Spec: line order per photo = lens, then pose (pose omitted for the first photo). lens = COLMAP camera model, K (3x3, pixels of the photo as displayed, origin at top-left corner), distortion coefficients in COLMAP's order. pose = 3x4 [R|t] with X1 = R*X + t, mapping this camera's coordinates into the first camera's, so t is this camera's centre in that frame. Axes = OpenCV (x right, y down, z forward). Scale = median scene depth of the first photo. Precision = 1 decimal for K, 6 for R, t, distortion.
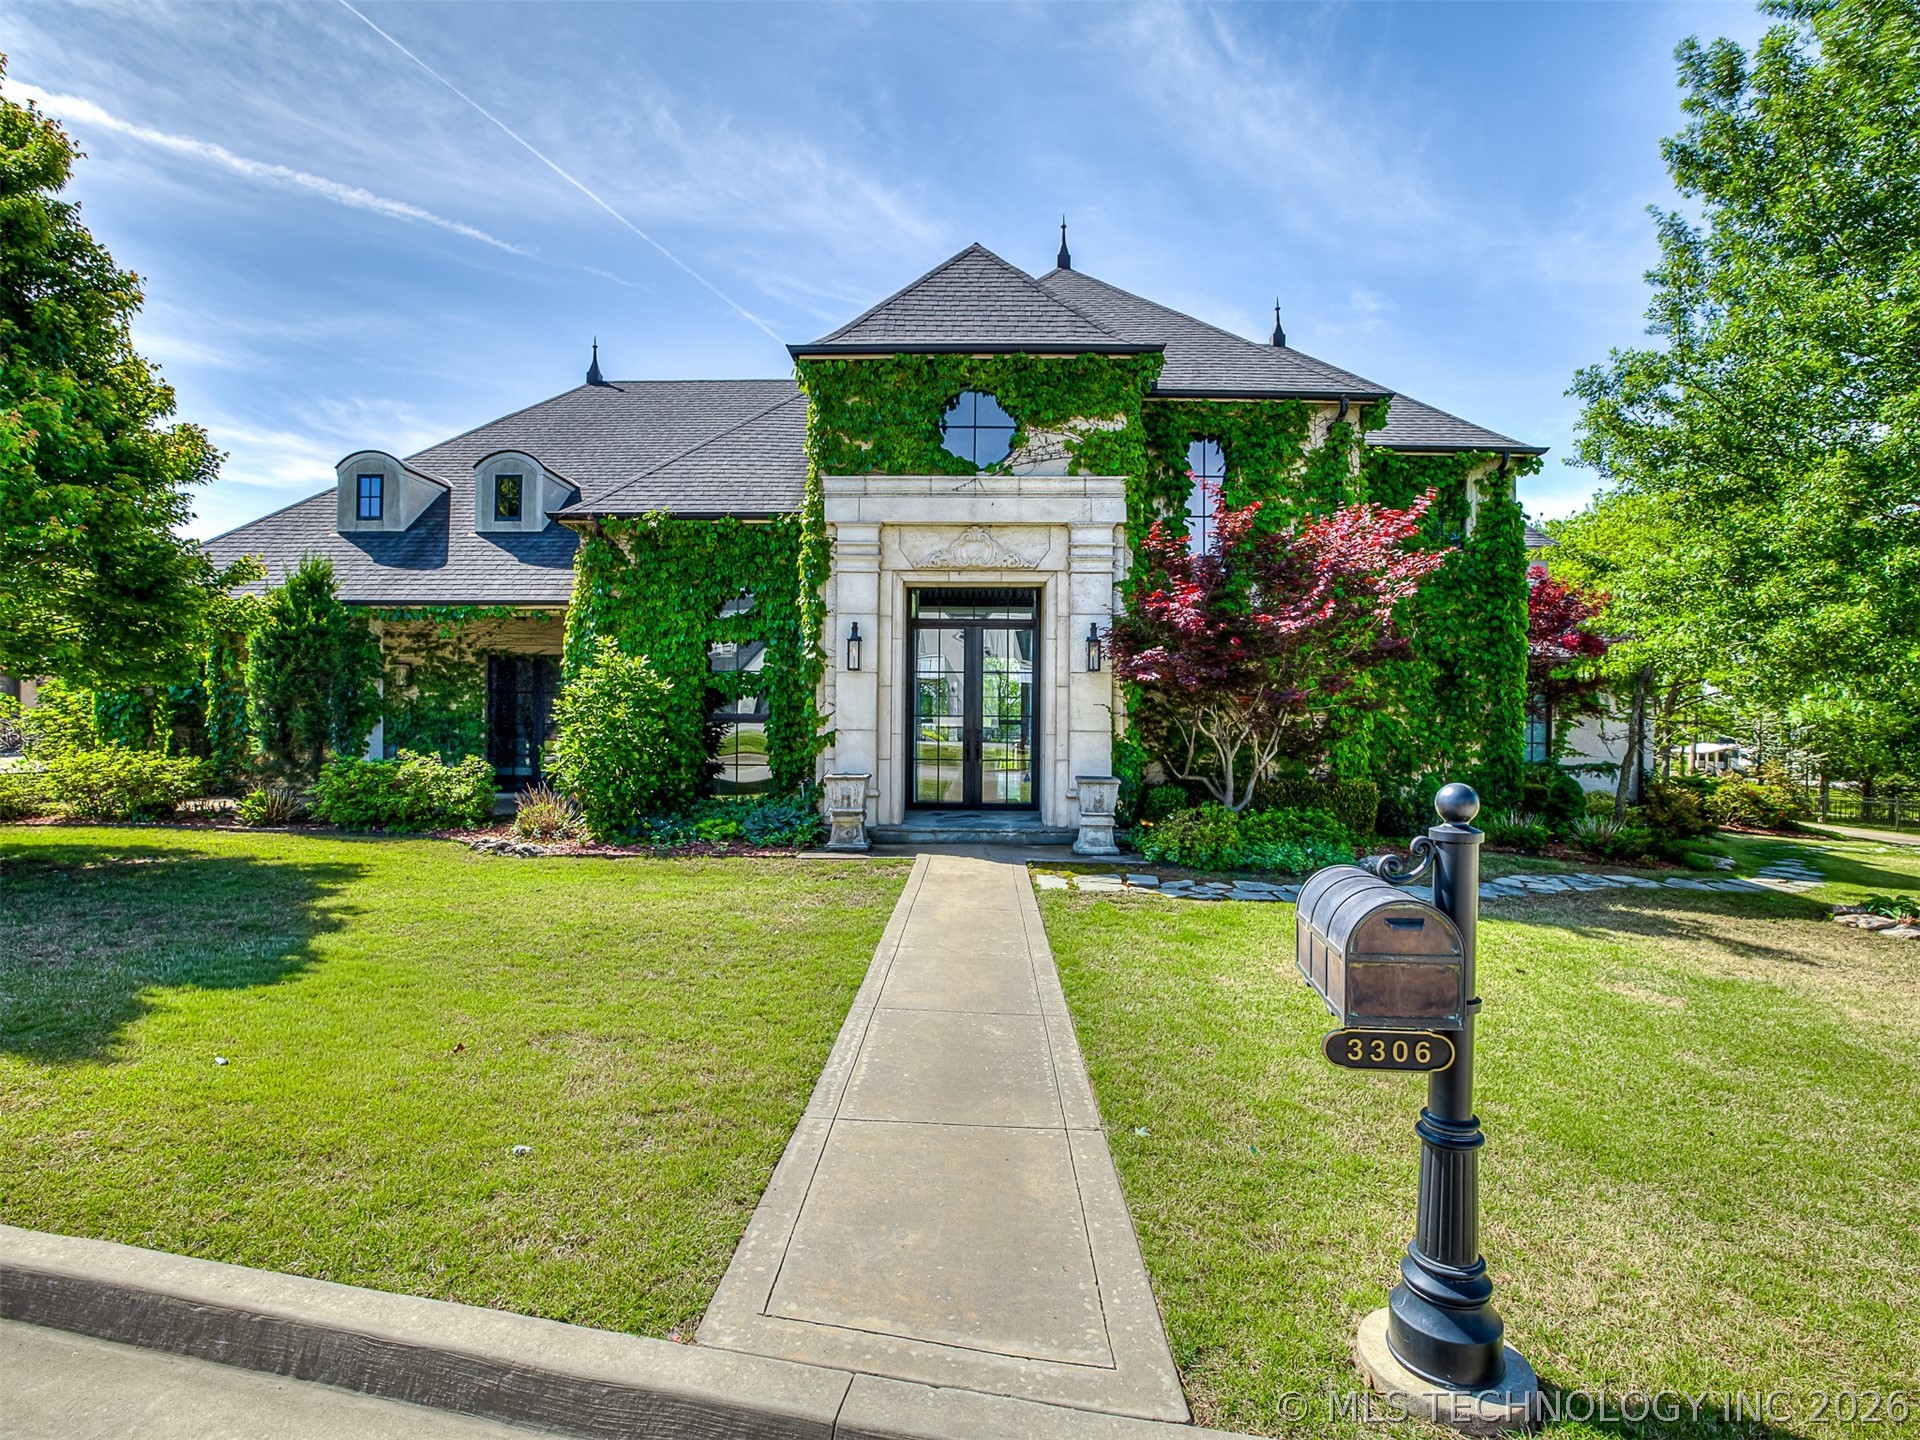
lens RADIAL K [[955.4, 0, 969.4], [0, 955.4, 728.9], [0, 0, 1]] dist [-0.052677, 0.021052]
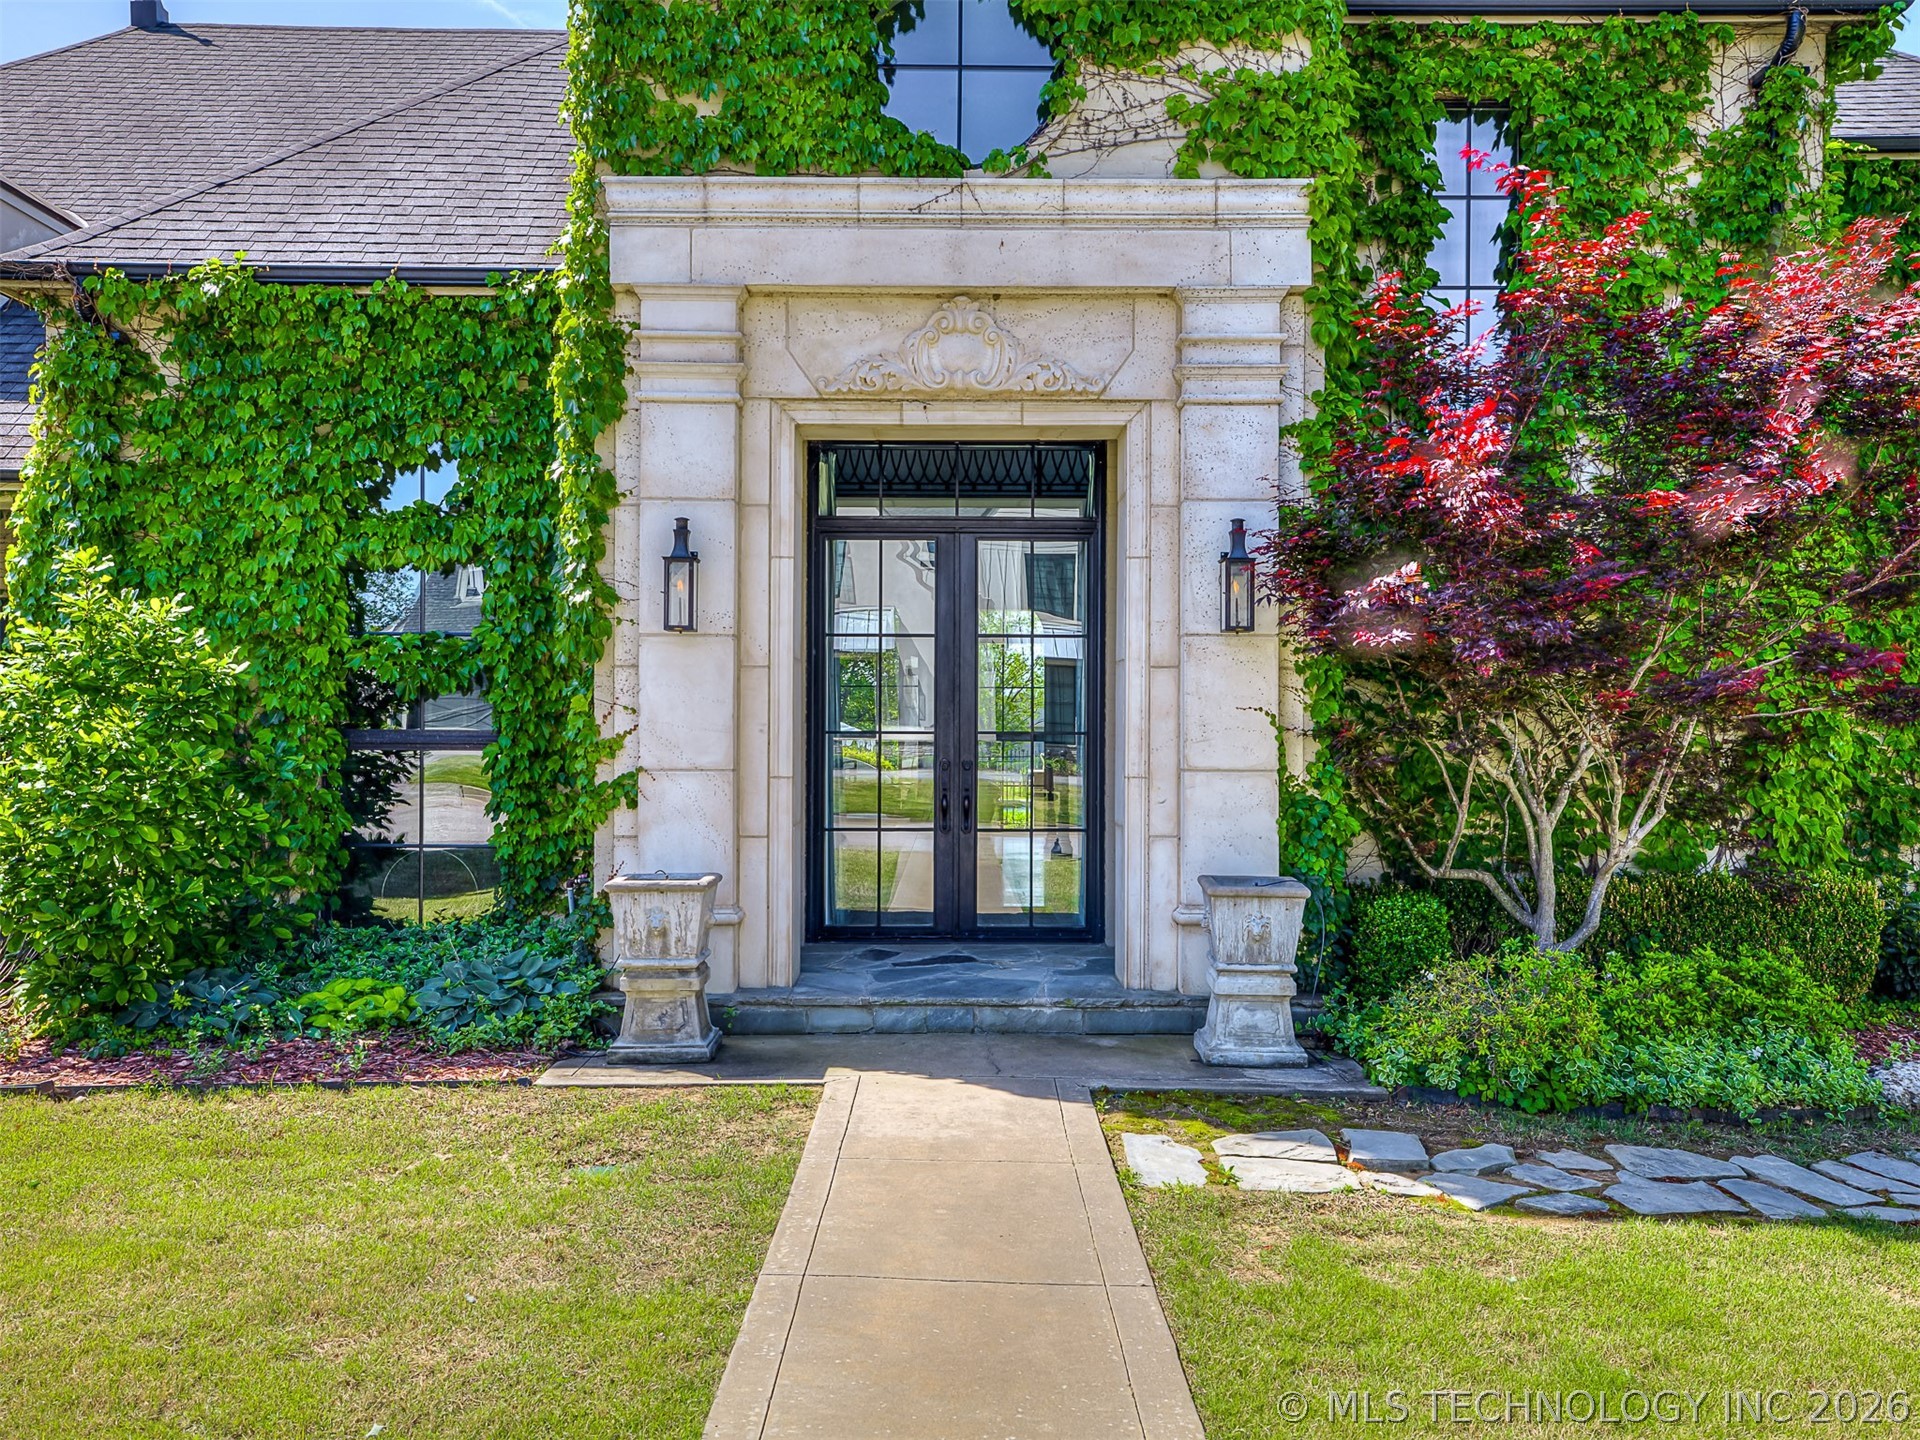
lens RADIAL K [[1445.7, 0, 960.0], [0, 1445.7, 720.0], [0, 0, 1]] dist [0.030068, 0.001412]
pose [[0.999814, -0.003597, 0.018940, -0.007852], [0.003707, 0.999977, -0.005736, -0.016767], [-0.018919, 0.005805, 0.999804, 0.342889]]
